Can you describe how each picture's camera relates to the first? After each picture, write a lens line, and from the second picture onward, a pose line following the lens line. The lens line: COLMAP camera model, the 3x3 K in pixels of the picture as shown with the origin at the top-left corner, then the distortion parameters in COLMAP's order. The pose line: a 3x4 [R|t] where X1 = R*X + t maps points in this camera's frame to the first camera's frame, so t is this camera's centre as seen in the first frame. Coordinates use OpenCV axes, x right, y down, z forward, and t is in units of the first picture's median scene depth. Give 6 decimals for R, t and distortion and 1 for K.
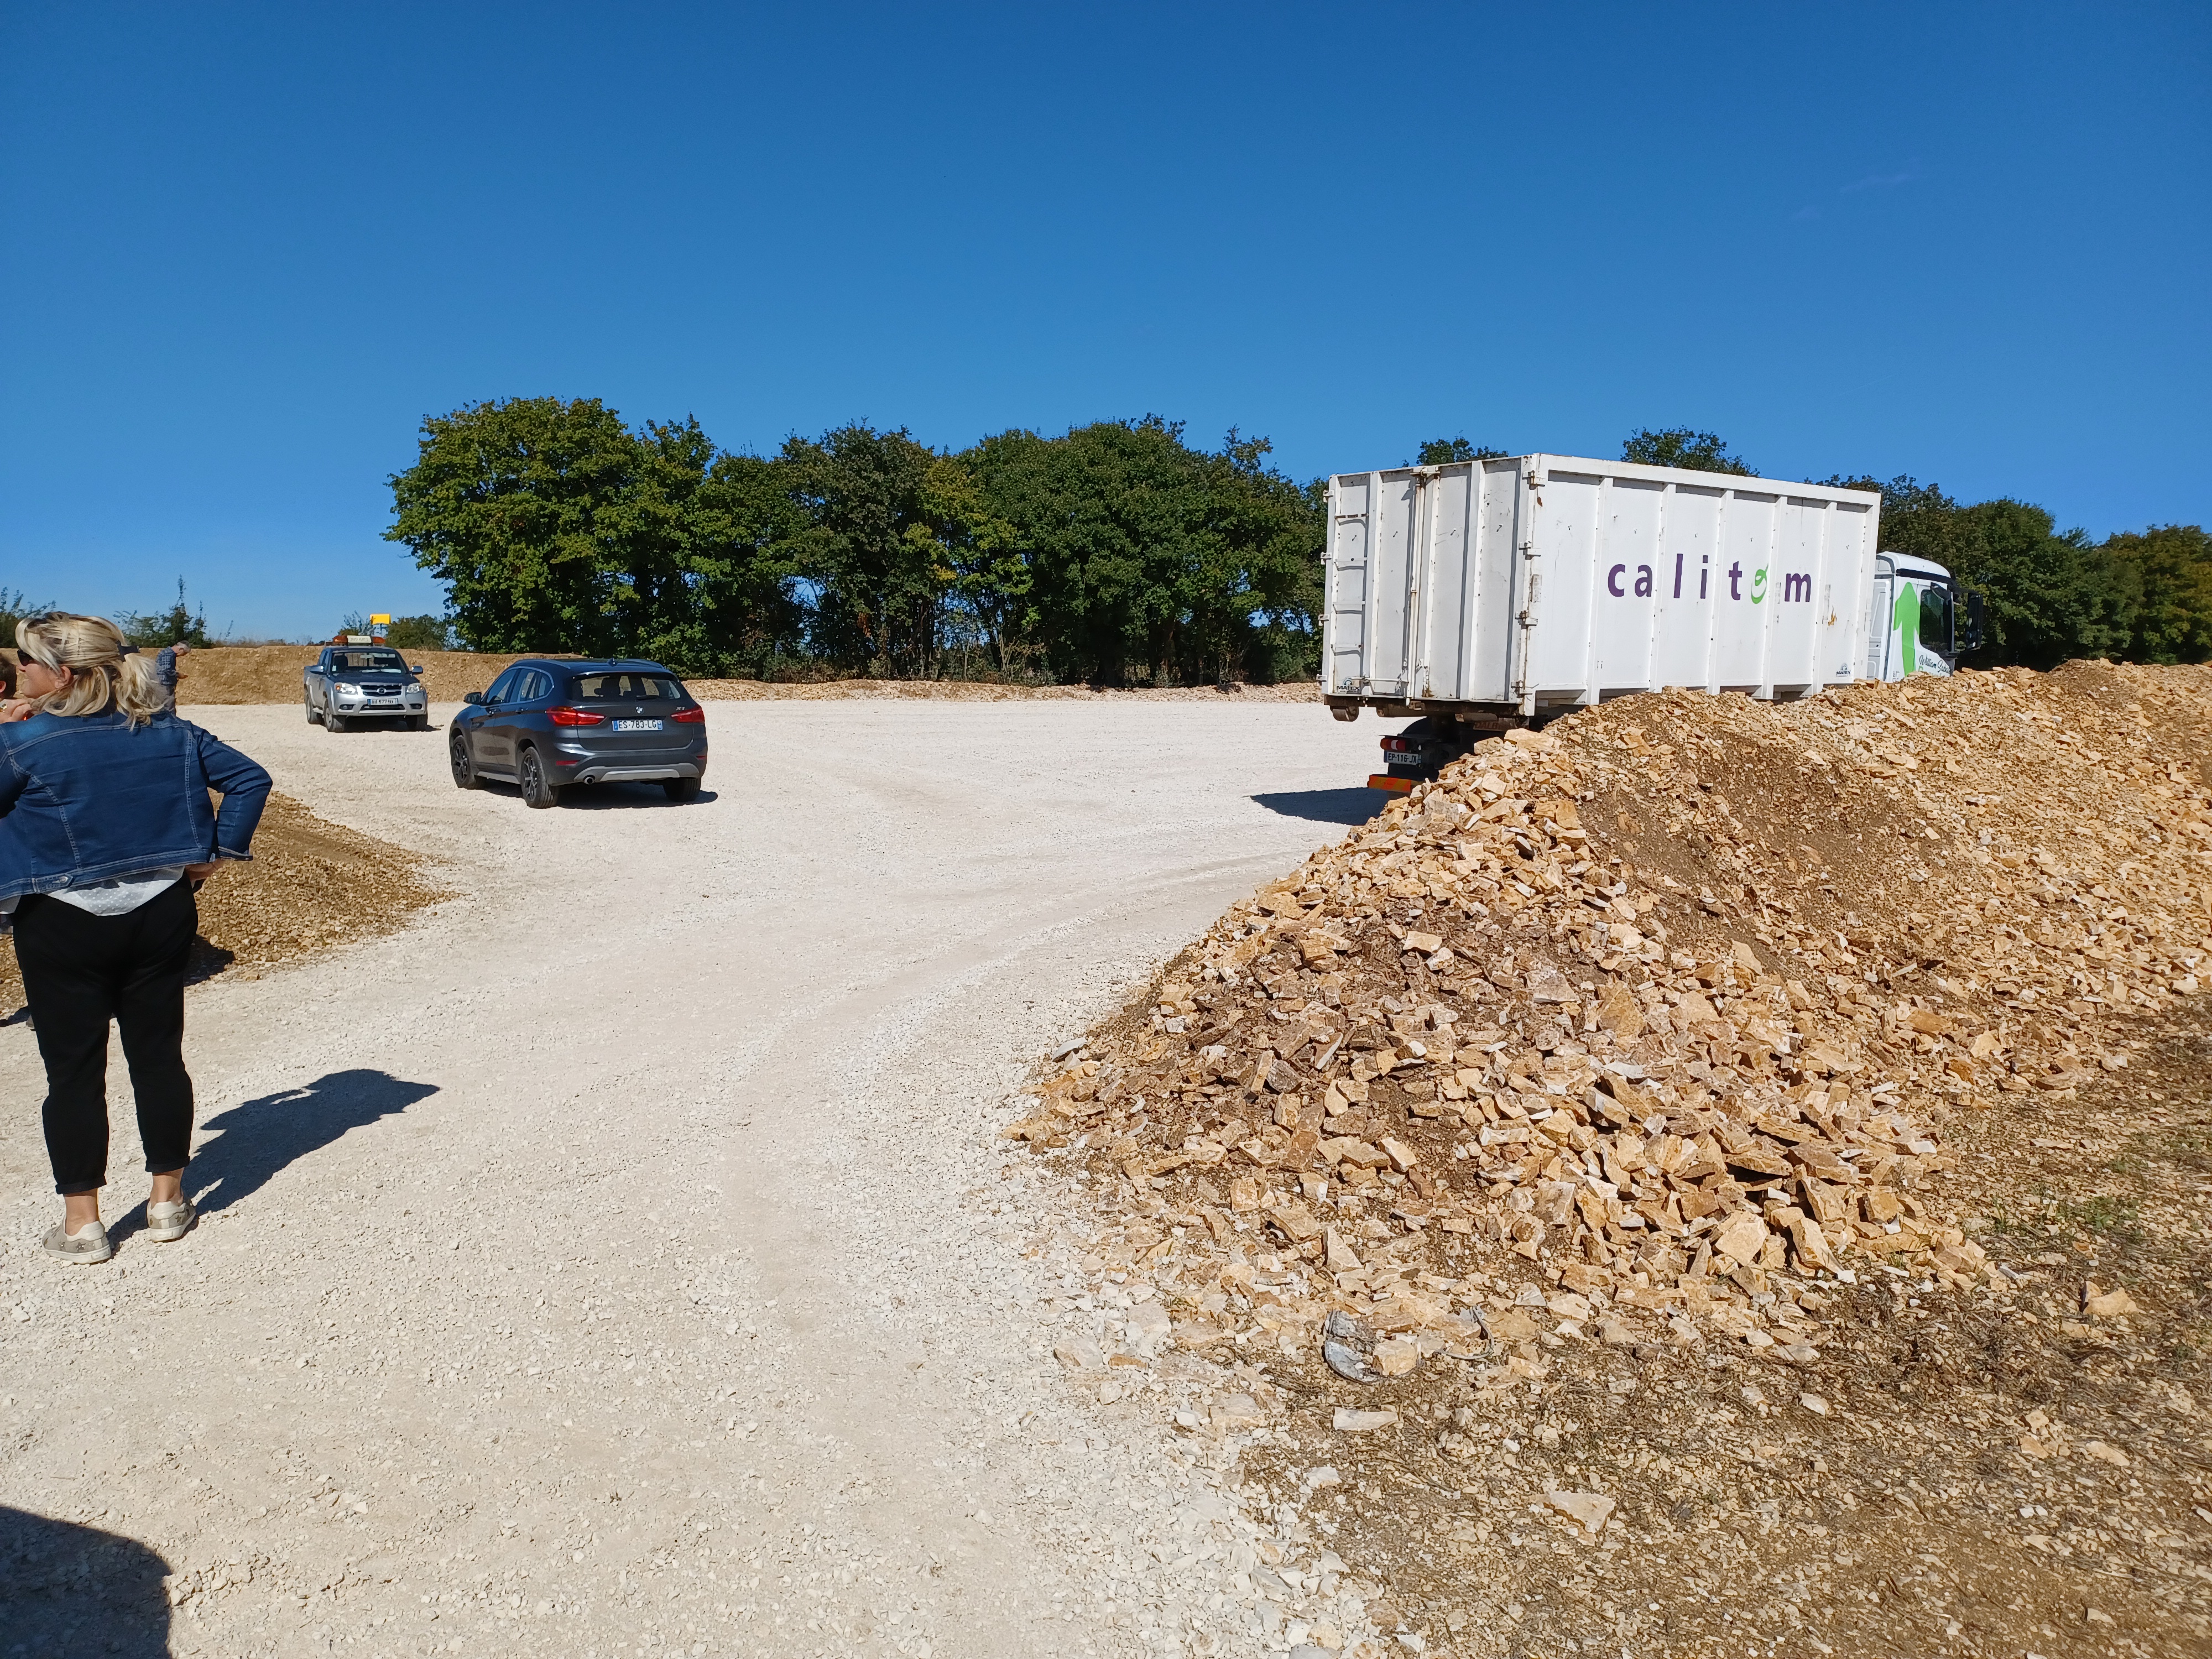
lens RADIAL K [[1524.6, 0, 1110.5], [0, 1524.6, 737.3], [0, 0, 1]] dist [0.048704, -0.003904]
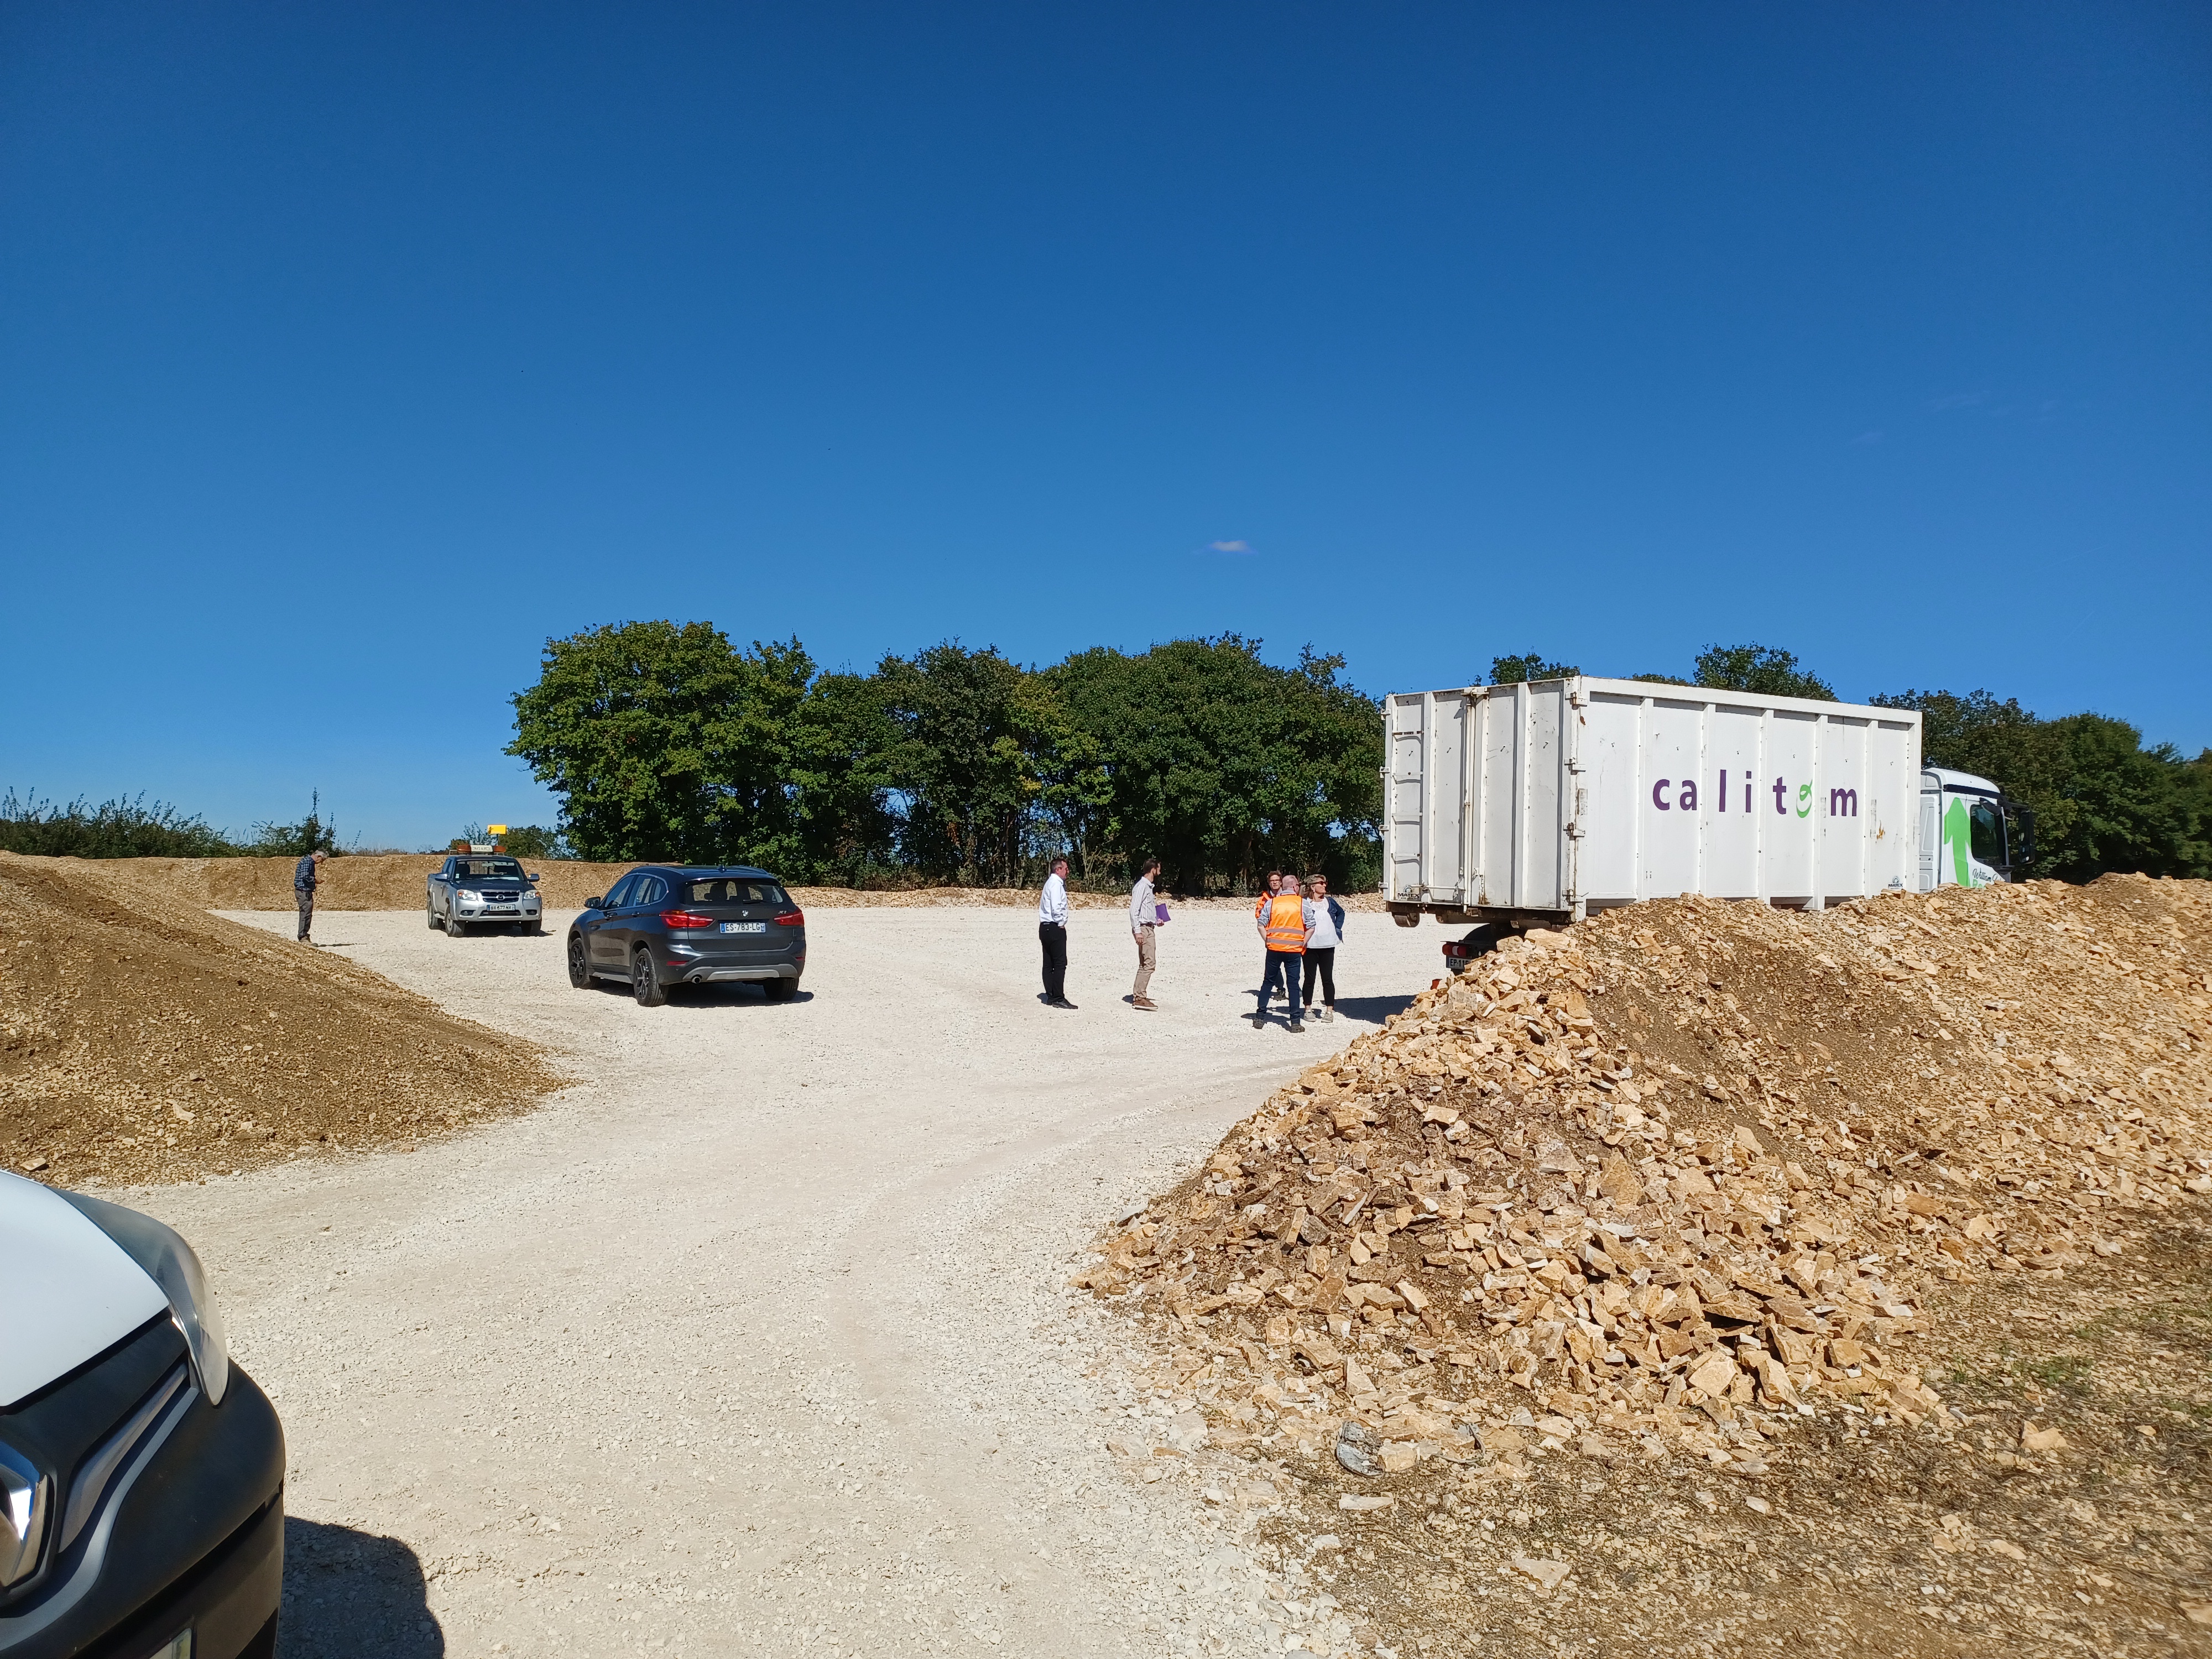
lens RADIAL K [[1537.9, 0, 1017.3], [0, 1537.9, 682.5], [0, 0, 1]] dist [0.050079, -0.040900]
pose [[0.993226, -0.008445, -0.115888, 0.026277], [-0.011573, 0.985206, -0.170980, 0.016973], [0.115617, 0.171163, 0.978435, -0.198301]]
